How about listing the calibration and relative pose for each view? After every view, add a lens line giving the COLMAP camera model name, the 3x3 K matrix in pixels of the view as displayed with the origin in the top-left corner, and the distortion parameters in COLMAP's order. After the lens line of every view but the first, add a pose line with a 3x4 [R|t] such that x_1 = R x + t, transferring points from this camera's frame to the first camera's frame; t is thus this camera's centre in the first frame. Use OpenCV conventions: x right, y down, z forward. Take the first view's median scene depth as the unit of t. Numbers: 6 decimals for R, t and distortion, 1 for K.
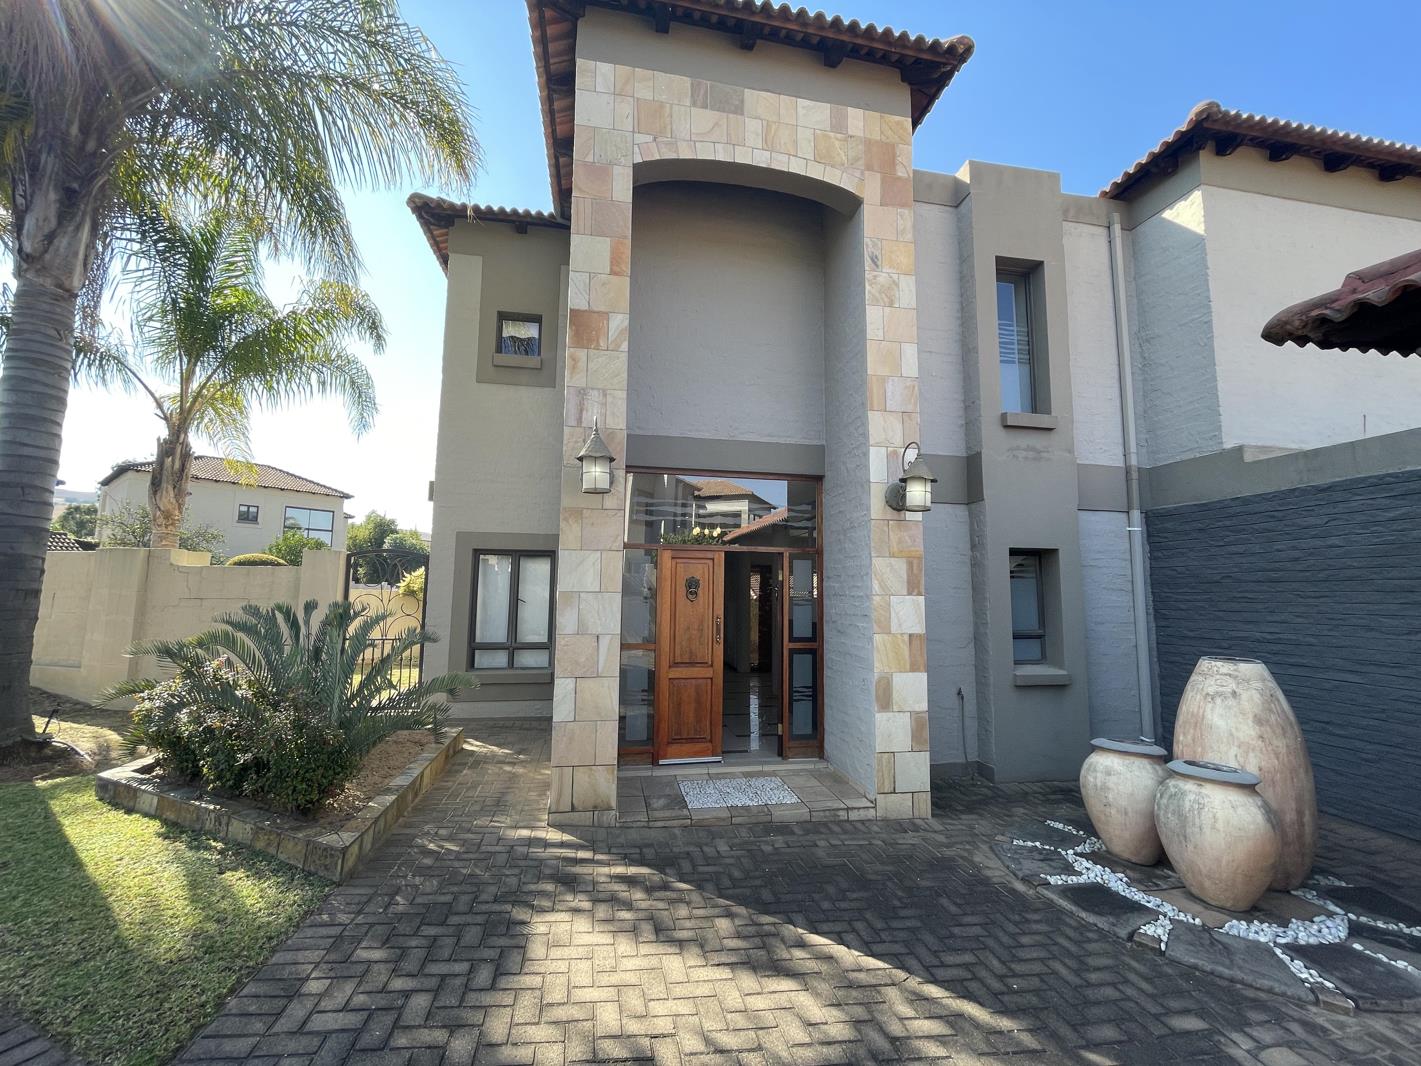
lens RADIAL K [[574.9, 0, 709.2], [0, 574.9, 533.8], [0, 0, 1]] dist [-0.002554, 0.000025]
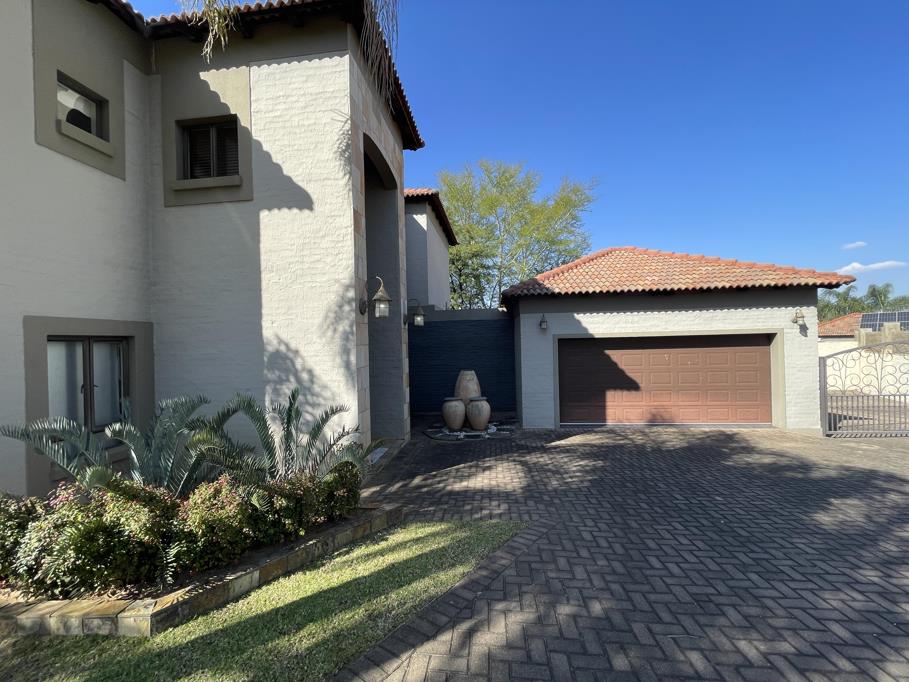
lens RADIAL K [[367.7, 0, 454.4], [0, 367.7, 340.8], [0, 0, 1]] dist [-0.002554, 0.000025]
pose [[0.296616, -0.016876, 0.954848, -1.622419], [-0.071509, 0.996644, 0.039828, -0.071959], [-0.952316, -0.080094, 0.294414, 0.455720]]
